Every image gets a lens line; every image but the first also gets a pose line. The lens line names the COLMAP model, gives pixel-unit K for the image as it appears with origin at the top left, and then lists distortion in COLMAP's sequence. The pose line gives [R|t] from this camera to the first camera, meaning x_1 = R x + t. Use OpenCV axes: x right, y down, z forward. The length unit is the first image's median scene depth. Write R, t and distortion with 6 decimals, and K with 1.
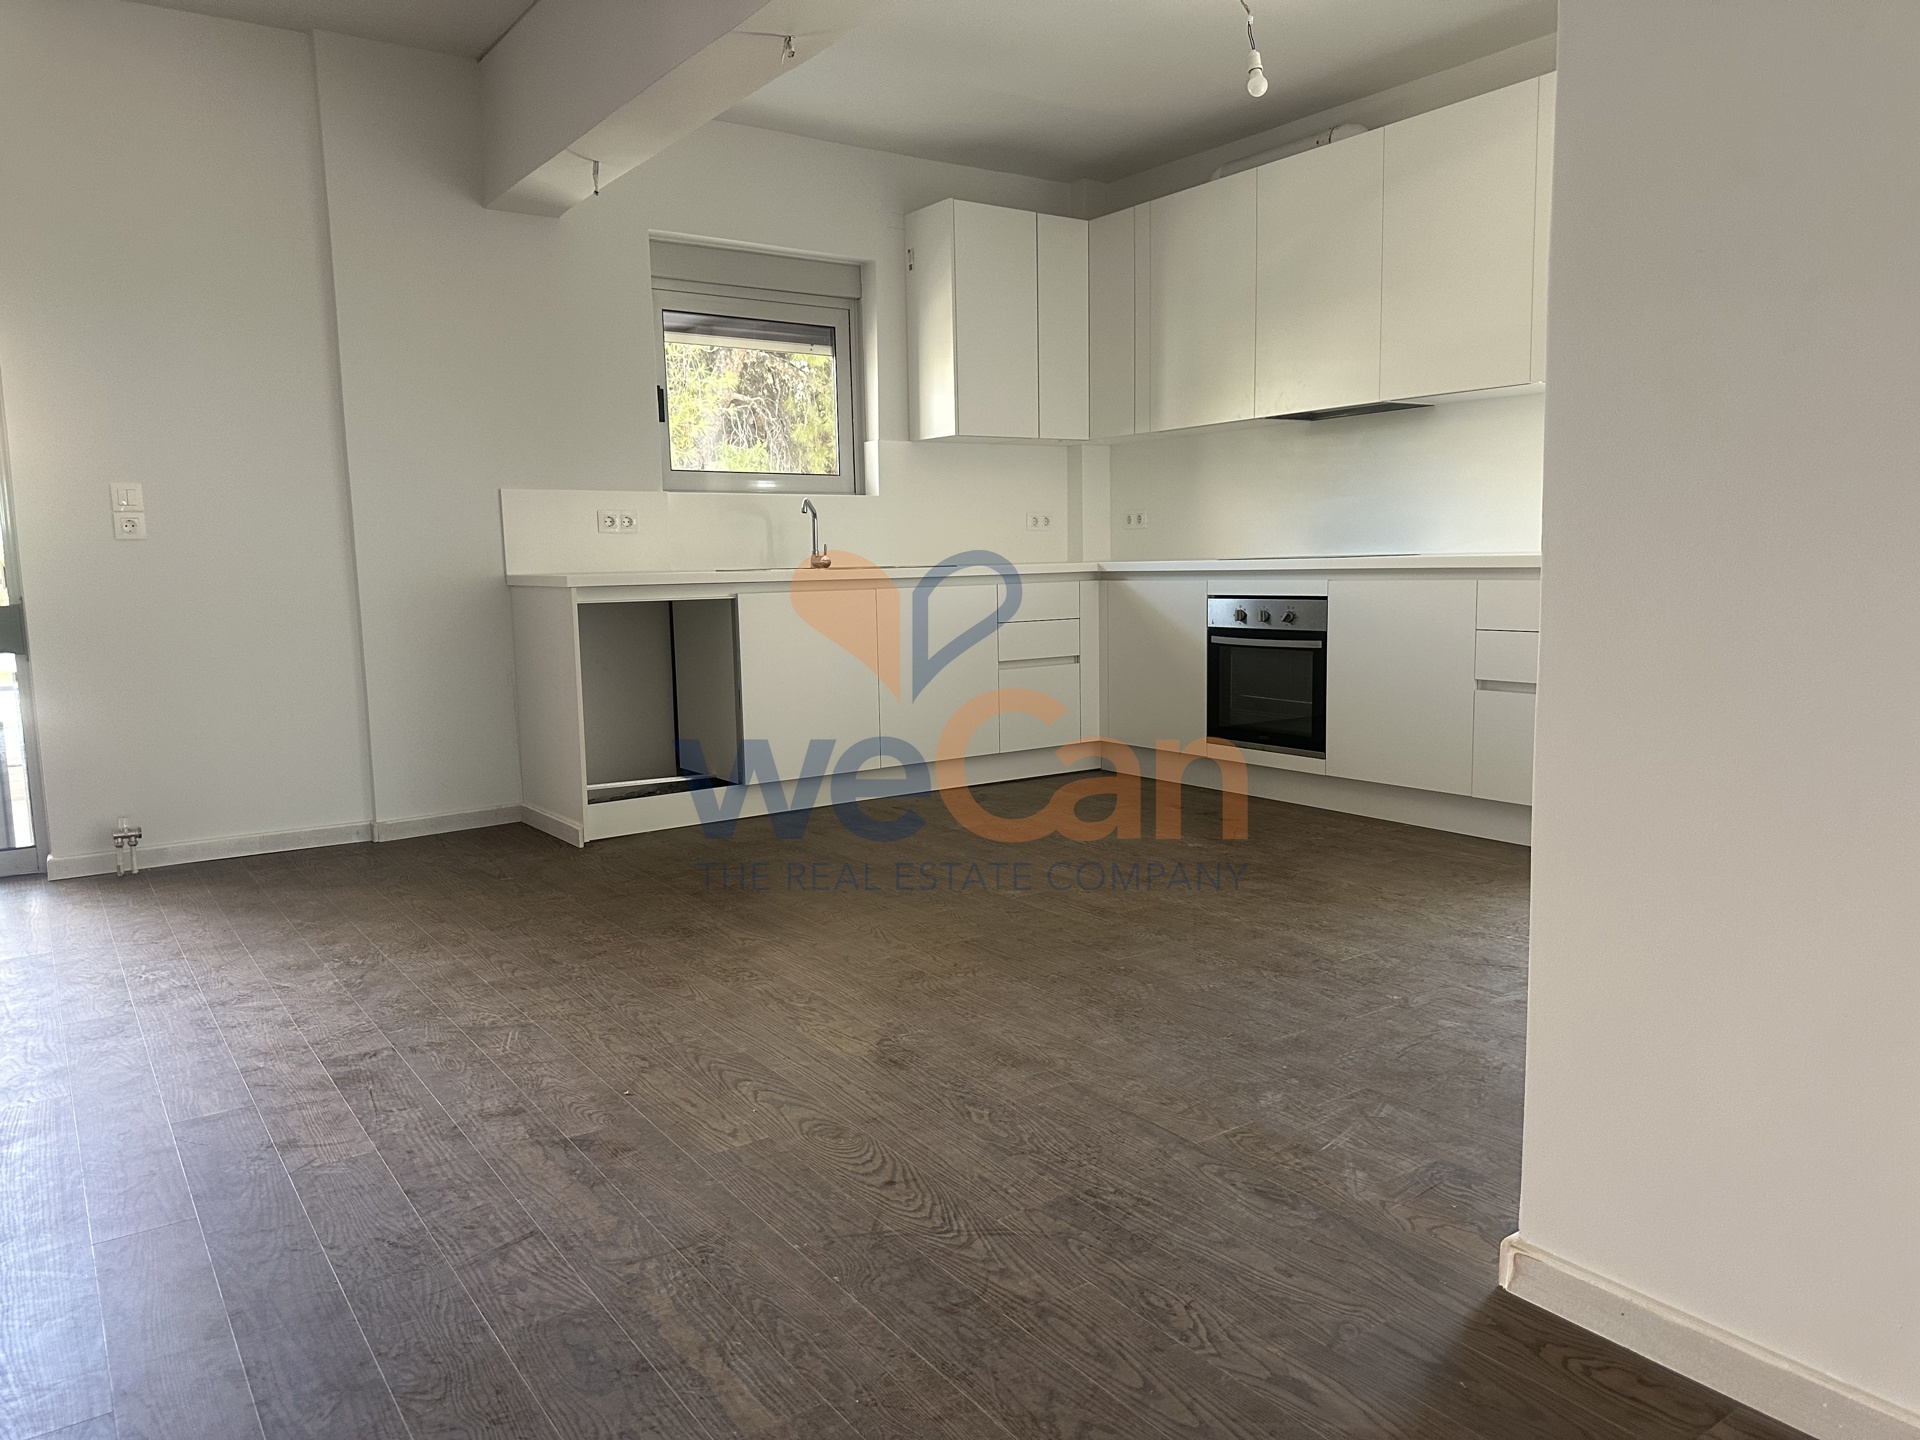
lens RADIAL K [[1354.5, 0, 945.7], [0, 1354.5, 719.8], [0, 0, 1]] dist [0.161315, -0.275569]
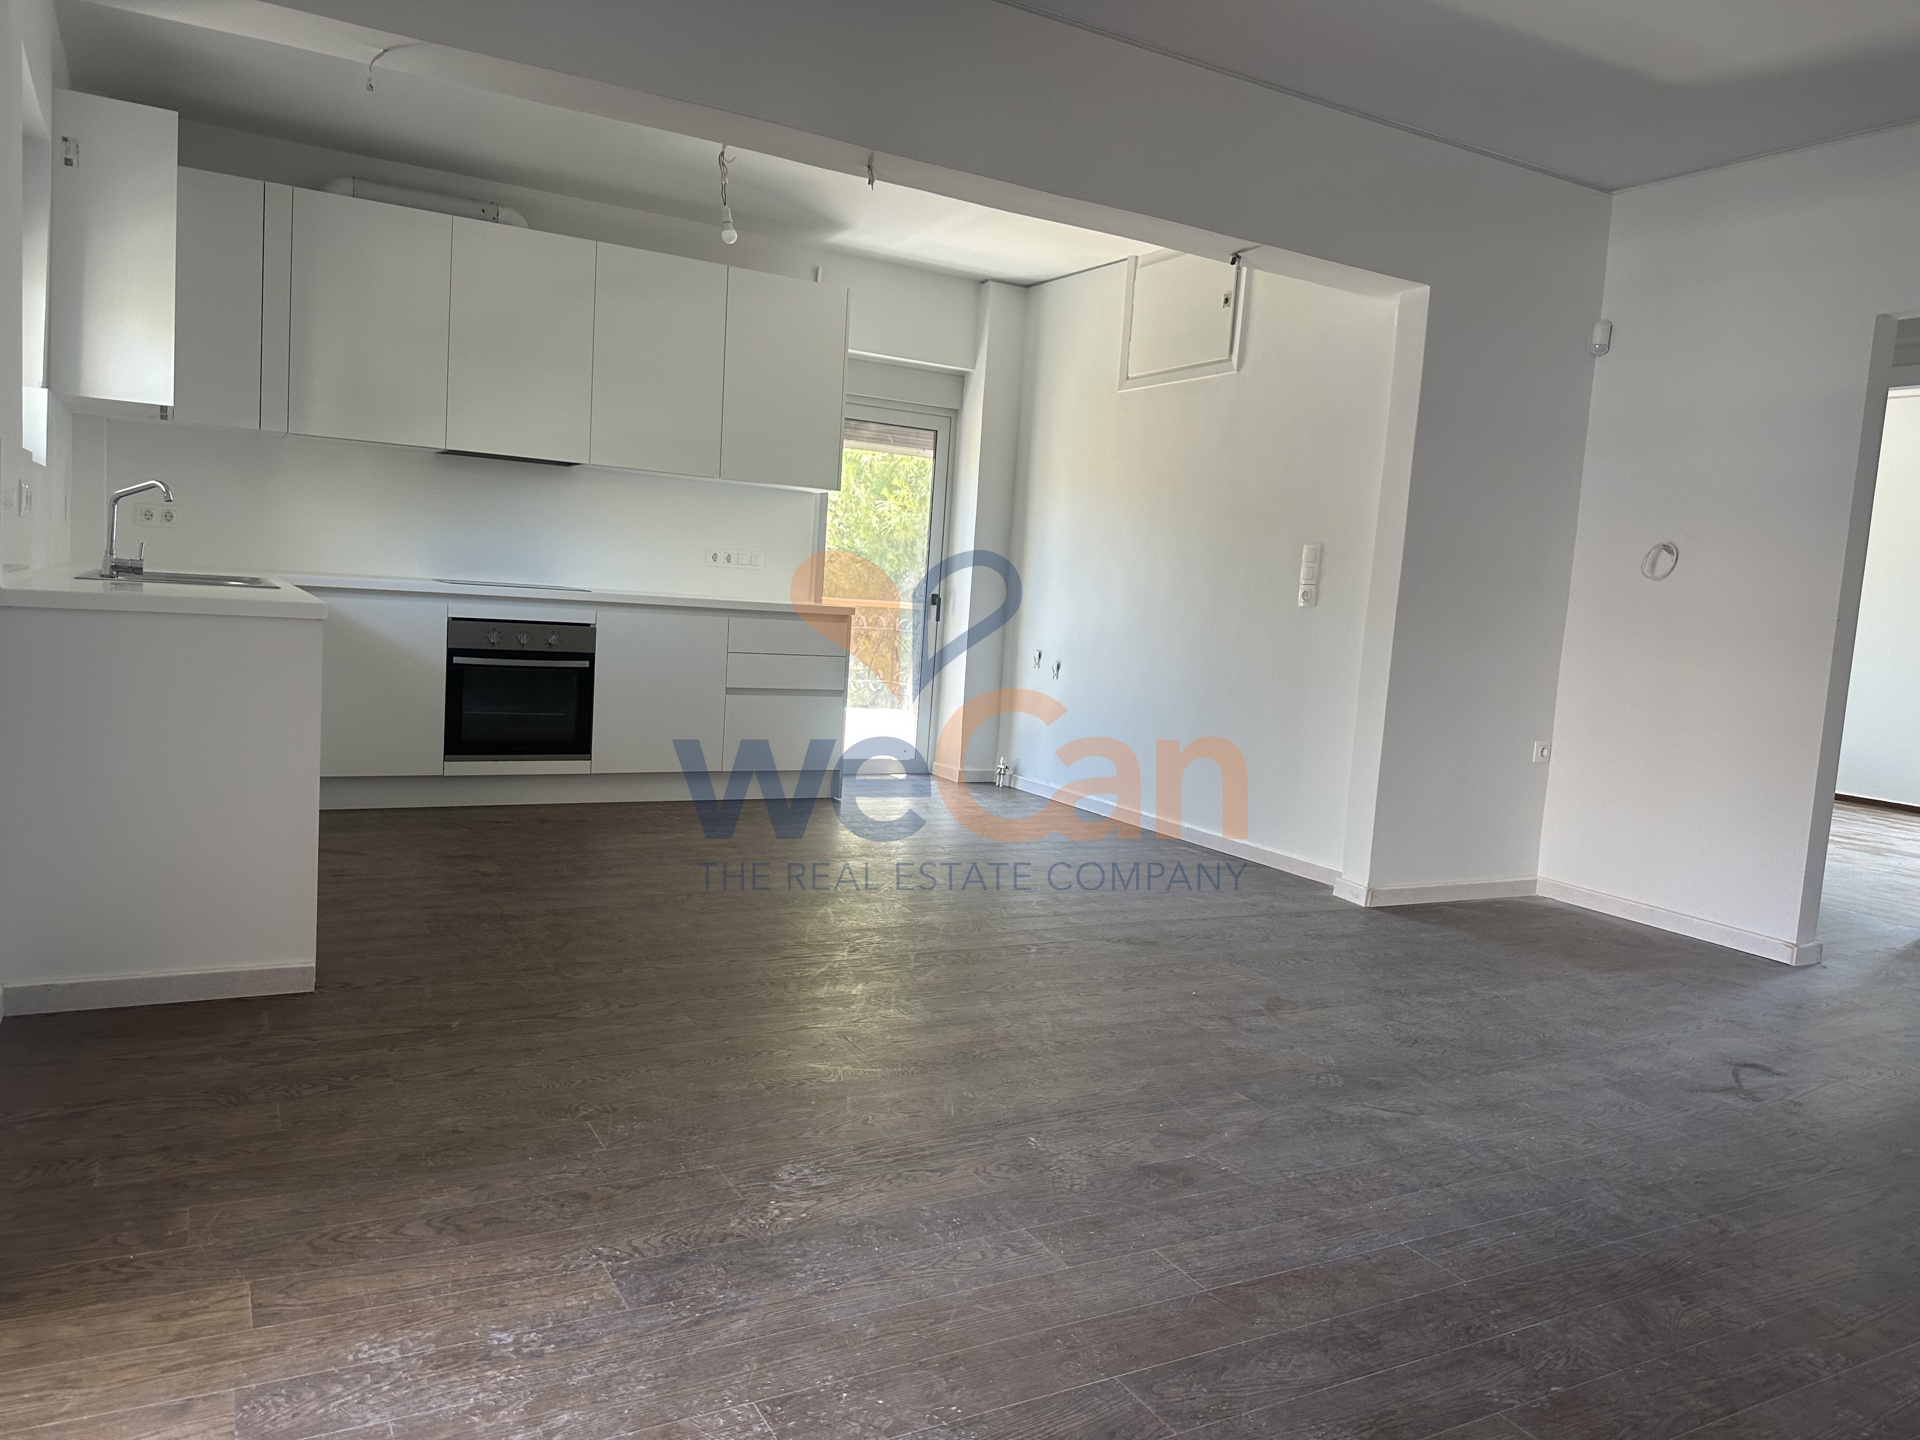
lens RADIAL K [[1328.8, 0, 974.7], [0, 1328.8, 719.7], [0, 0, 1]] dist [0.101197, -0.166364]
pose [[0.089832, -0.070842, 0.993434, -1.309154], [0.052768, 0.996405, 0.066282, -0.101647], [-0.994558, 0.046467, 0.093247, 0.860787]]
